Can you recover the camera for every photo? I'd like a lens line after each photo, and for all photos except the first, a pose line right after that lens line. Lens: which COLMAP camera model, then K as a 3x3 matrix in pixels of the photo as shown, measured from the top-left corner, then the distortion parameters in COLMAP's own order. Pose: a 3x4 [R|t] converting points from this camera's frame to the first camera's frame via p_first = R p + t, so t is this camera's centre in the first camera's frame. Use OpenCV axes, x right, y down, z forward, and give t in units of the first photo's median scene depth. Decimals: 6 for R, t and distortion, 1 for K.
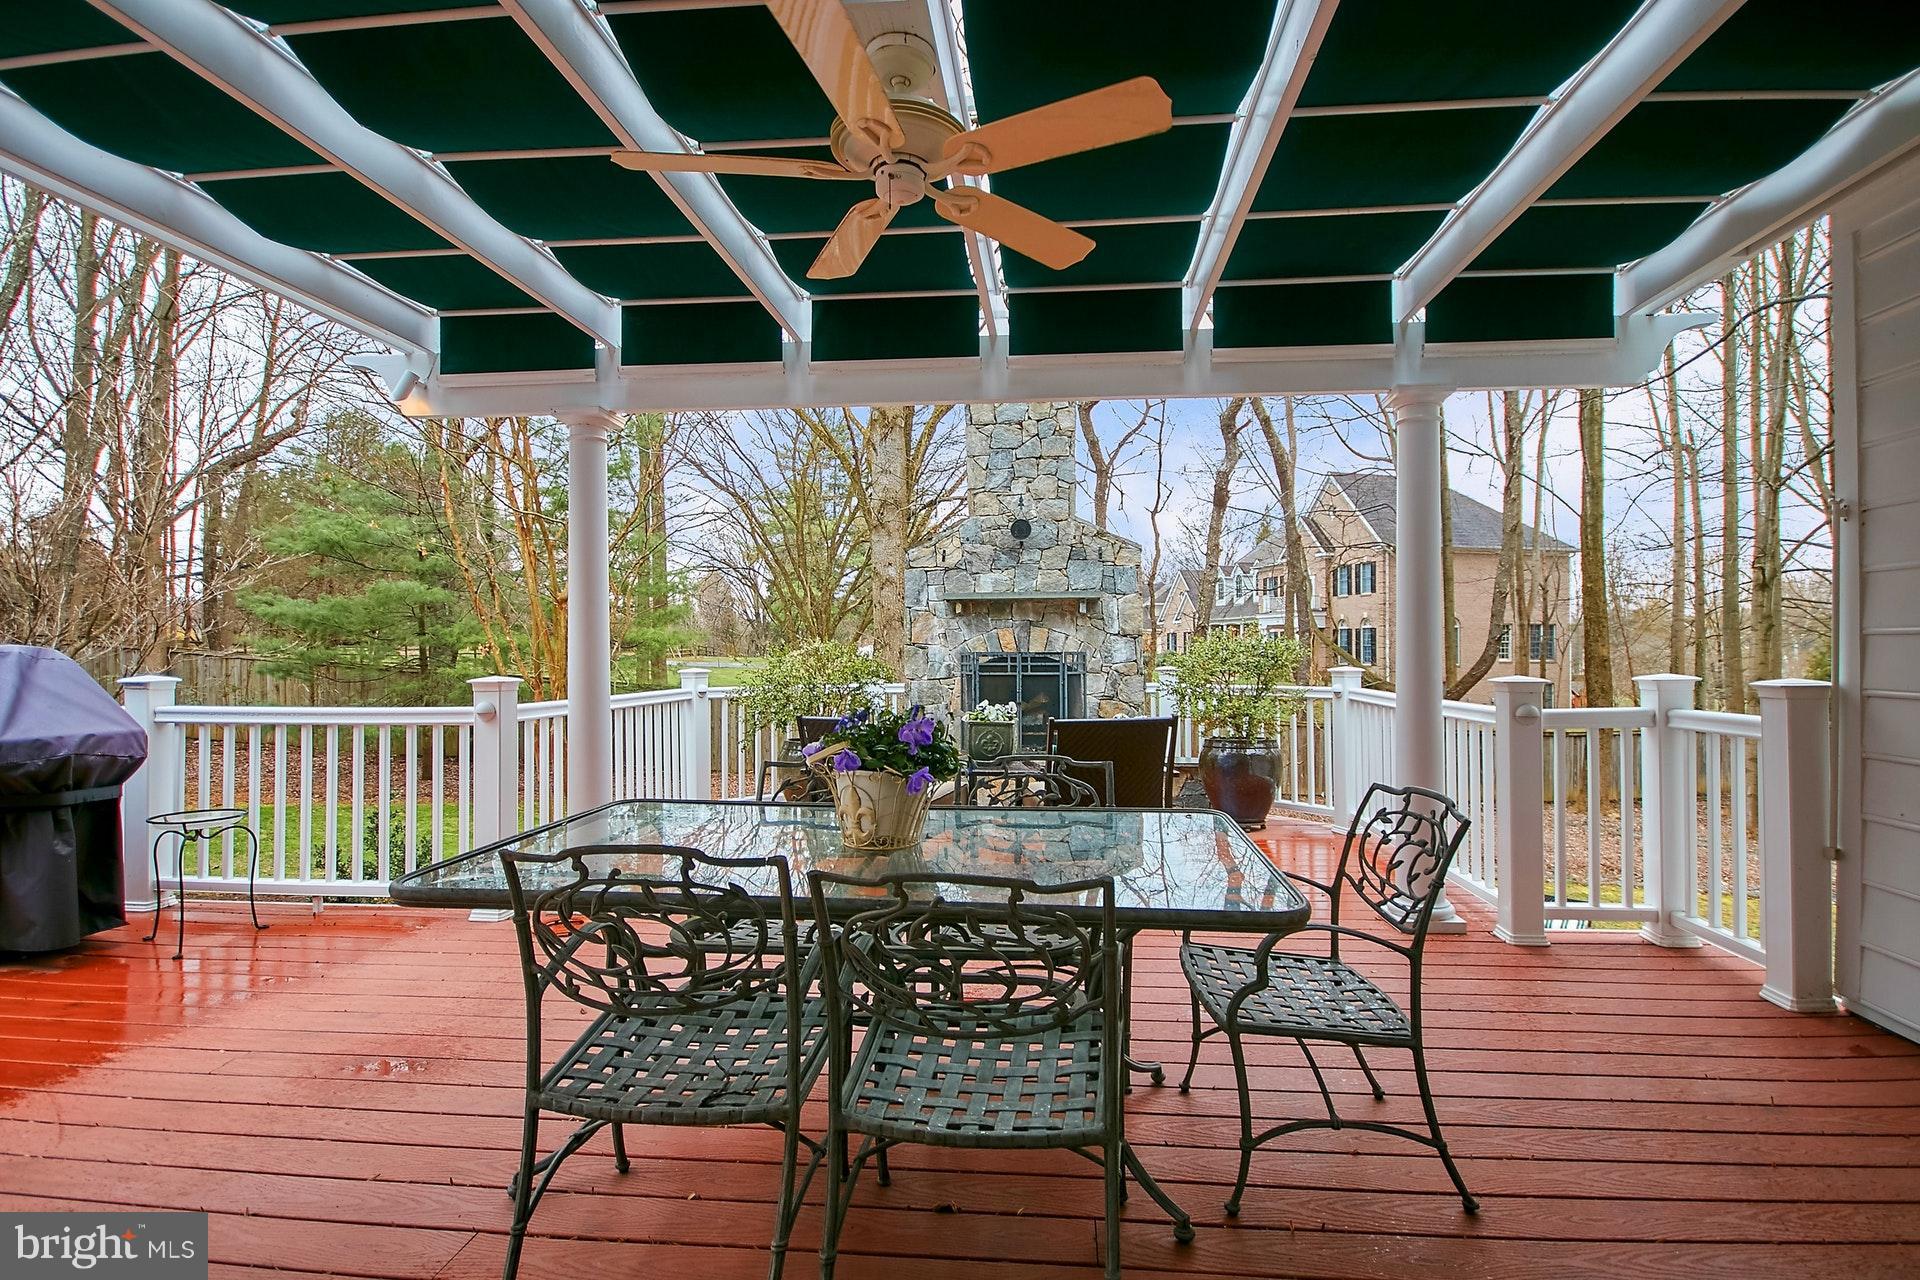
lens RADIAL K [[907.0, 0, 967.4], [0, 907.0, 640.5], [0, 0, 1]] dist [-0.003954, -0.002414]
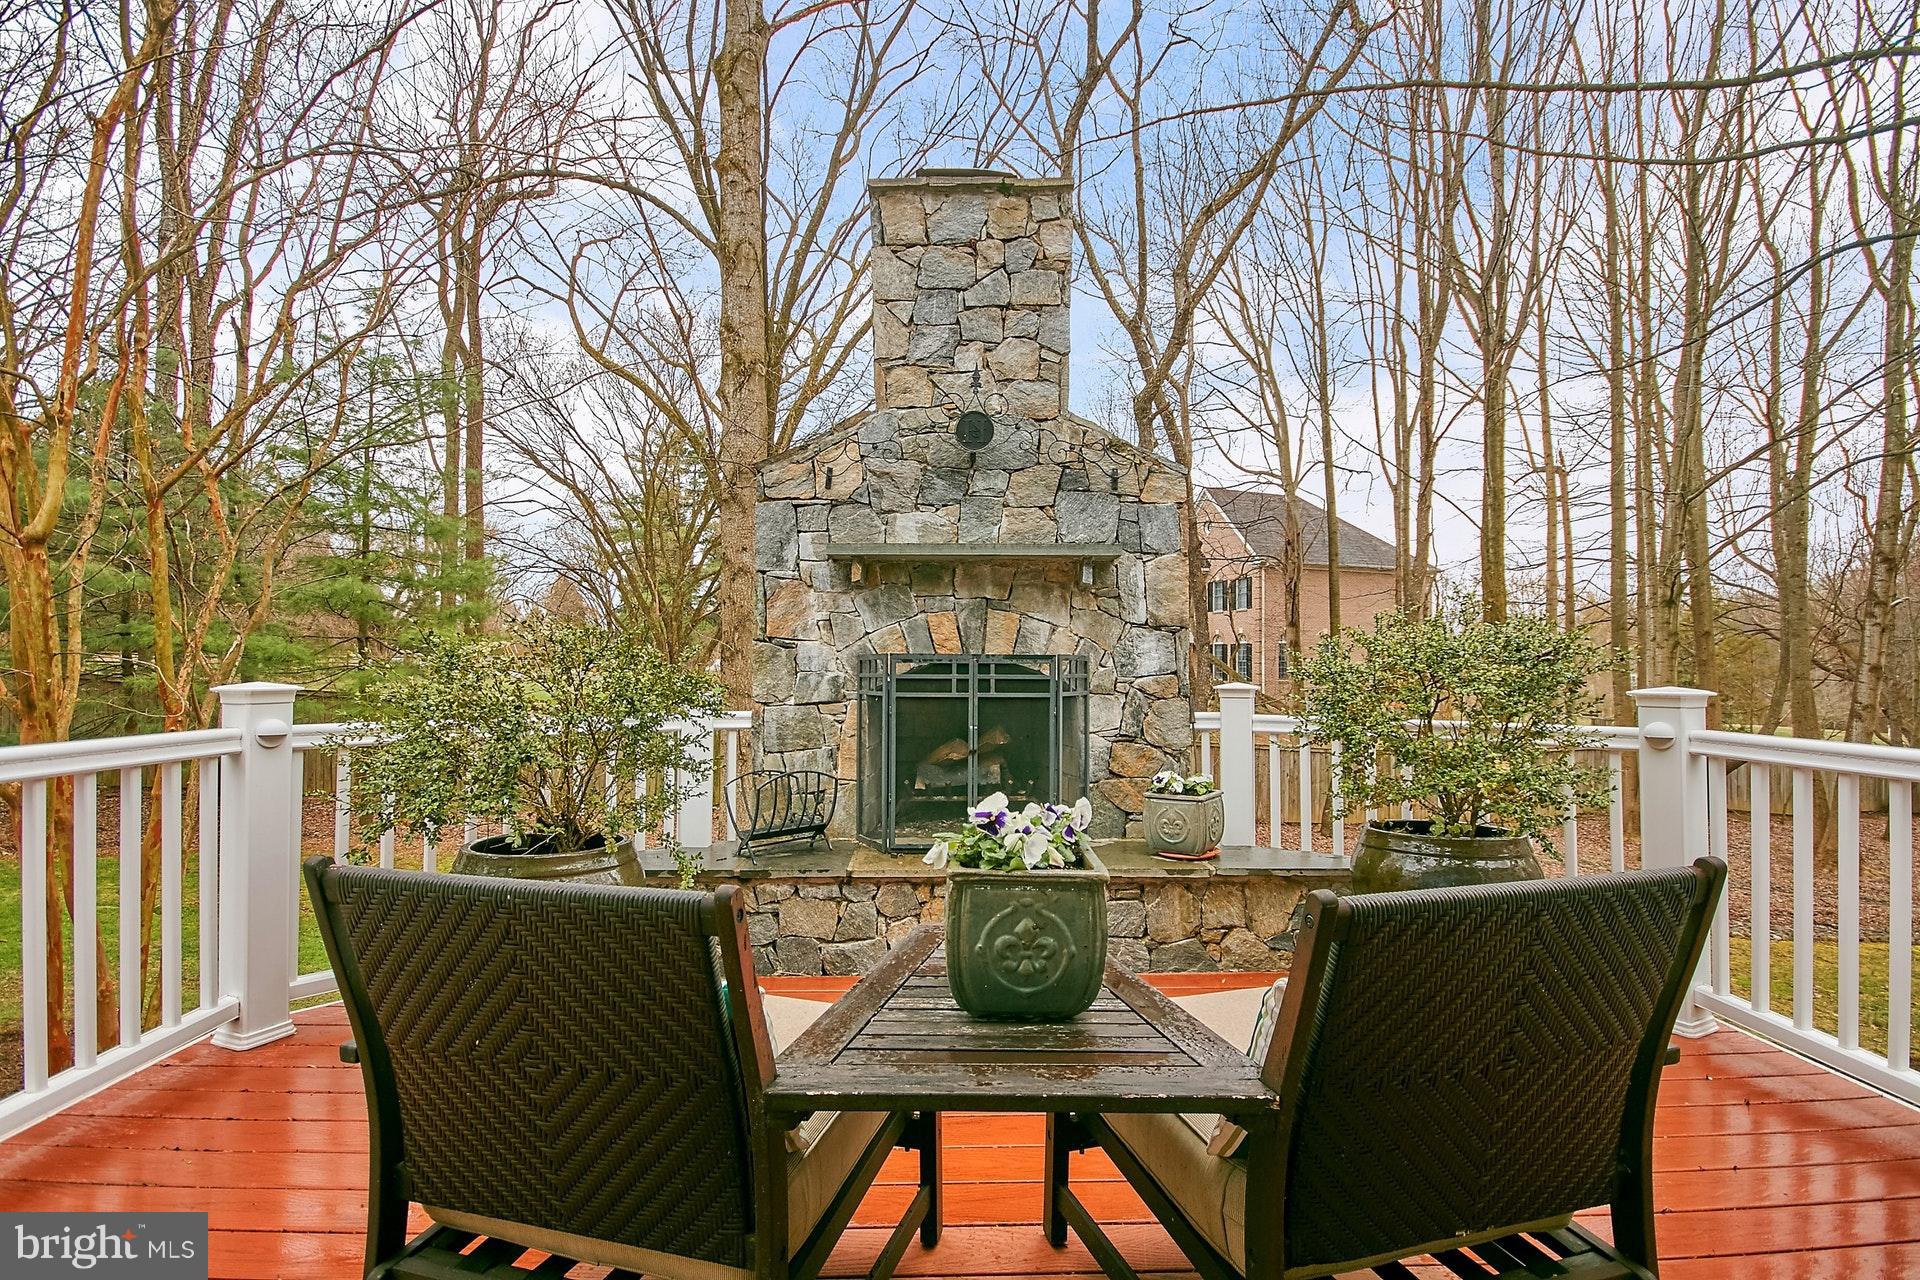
lens RADIAL K [[907.0, 0, 996.0], [0, 907.0, 640.0], [0, 0, 1]] dist [-0.003954, -0.002414]
pose [[0.983790, 0.014014, 0.178777, -0.023645], [-0.011157, 0.999794, -0.016978, 0.012598], [-0.178978, 0.014709, 0.983743, 0.450178]]
